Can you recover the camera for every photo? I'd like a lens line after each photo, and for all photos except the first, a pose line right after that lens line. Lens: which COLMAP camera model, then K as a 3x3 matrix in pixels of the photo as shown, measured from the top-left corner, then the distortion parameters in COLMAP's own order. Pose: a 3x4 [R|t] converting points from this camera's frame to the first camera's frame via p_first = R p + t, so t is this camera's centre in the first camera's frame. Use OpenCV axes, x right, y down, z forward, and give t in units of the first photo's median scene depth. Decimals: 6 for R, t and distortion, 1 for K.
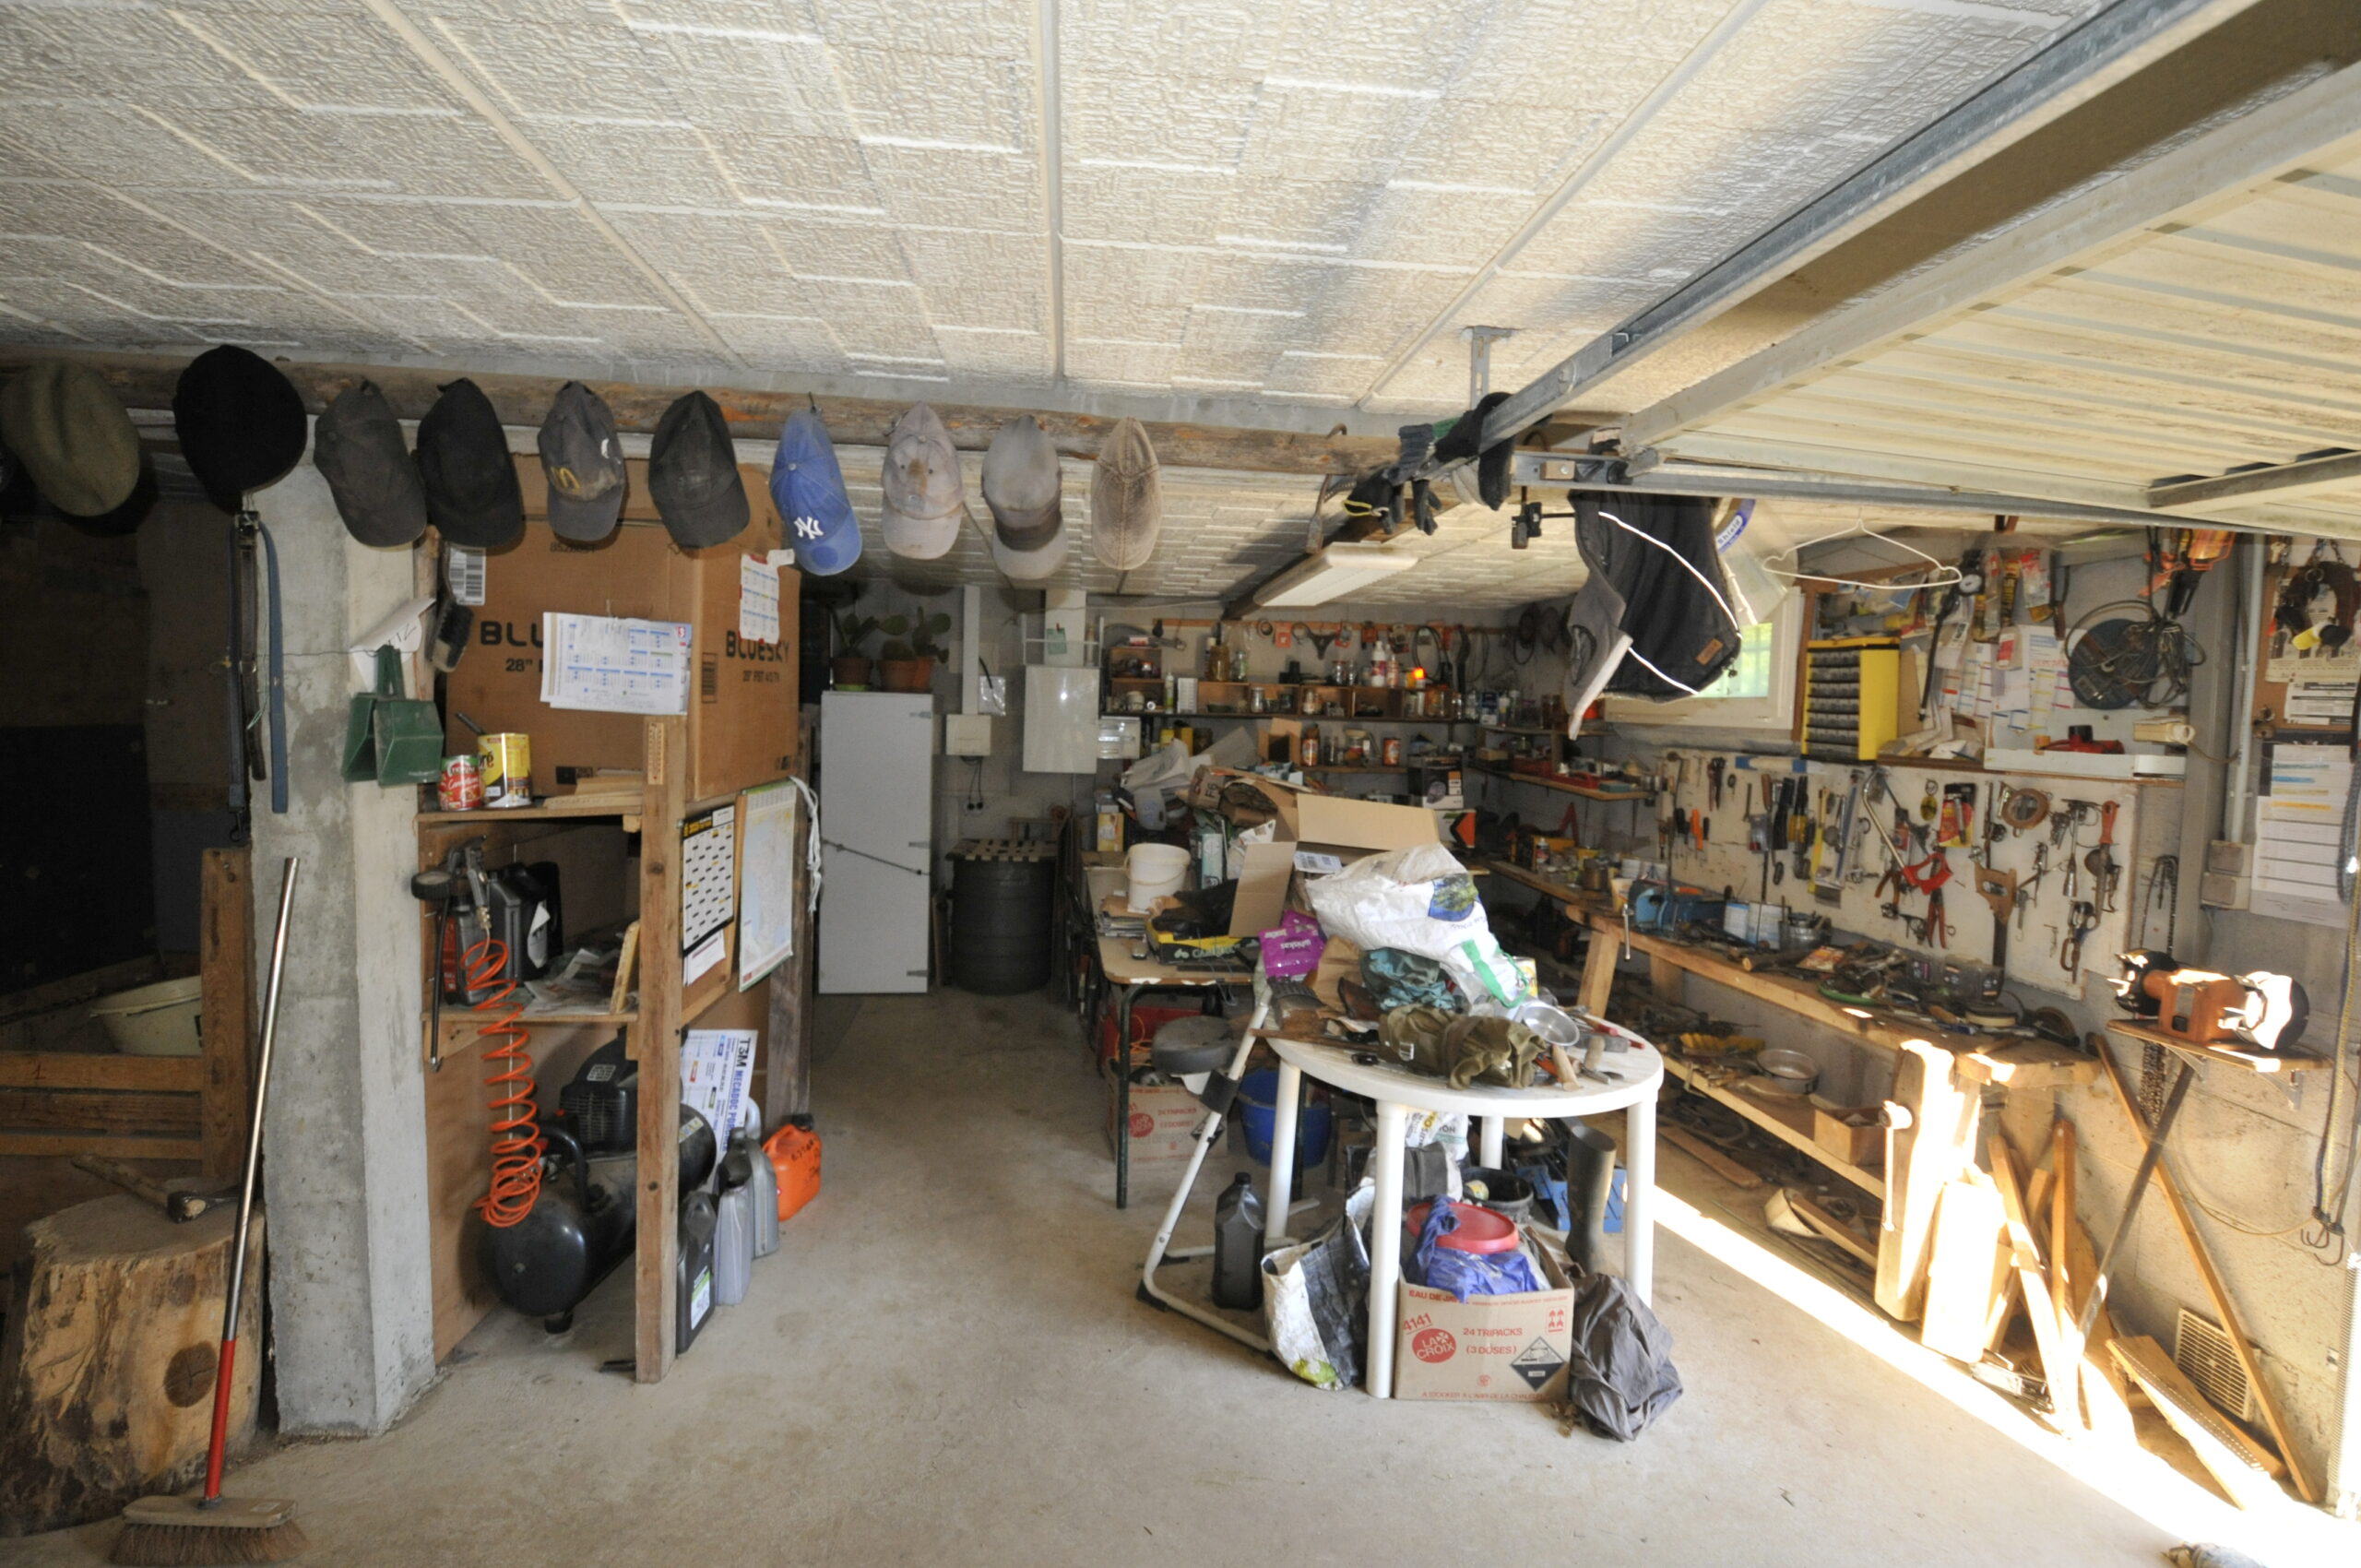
lens RADIAL K [[1041.2, 0, 1179.4], [0, 1041.2, 767.3], [0, 0, 1]] dist [-0.005107, -0.013958]
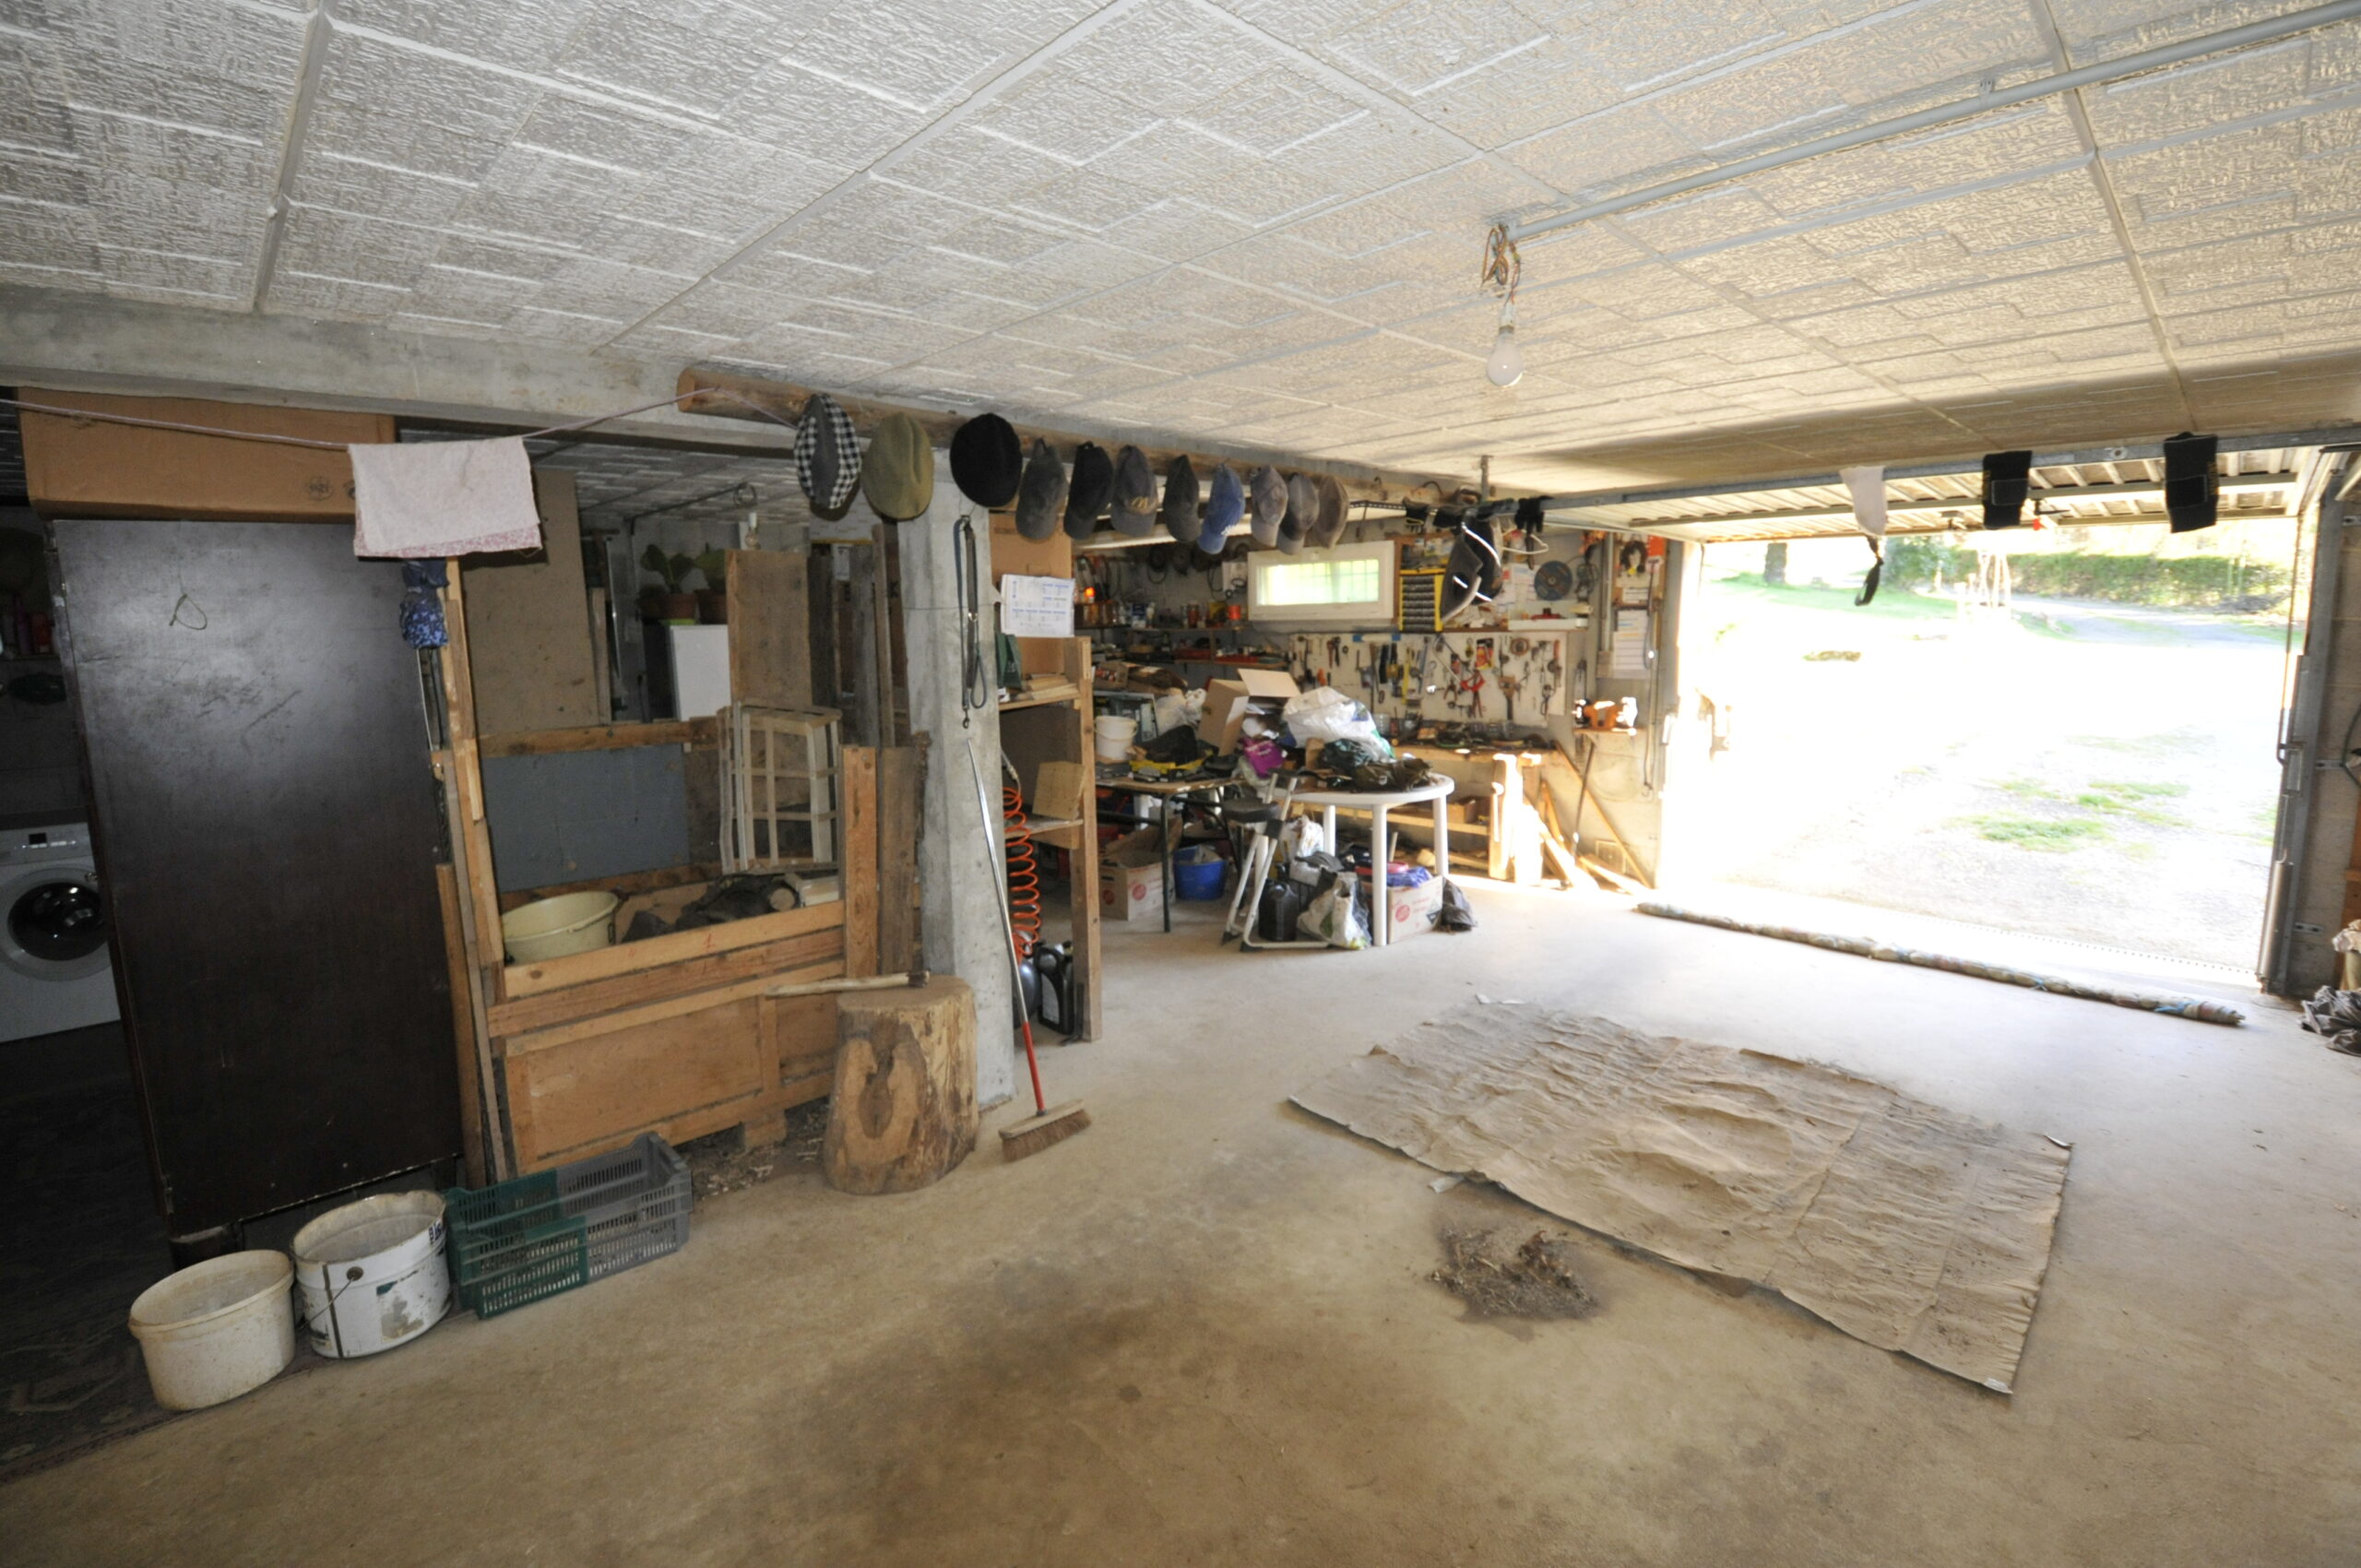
lens RADIAL K [[1041.2, 0, 1156.9], [0, 1041.2, 769.0], [0, 0, 1]] dist [-0.005107, -0.013958]
pose [[0.792232, -0.132842, 0.595584, -1.202318], [0.081874, 0.990332, 0.111983, -0.015165], [-0.604702, -0.039954, 0.795449, -0.331448]]
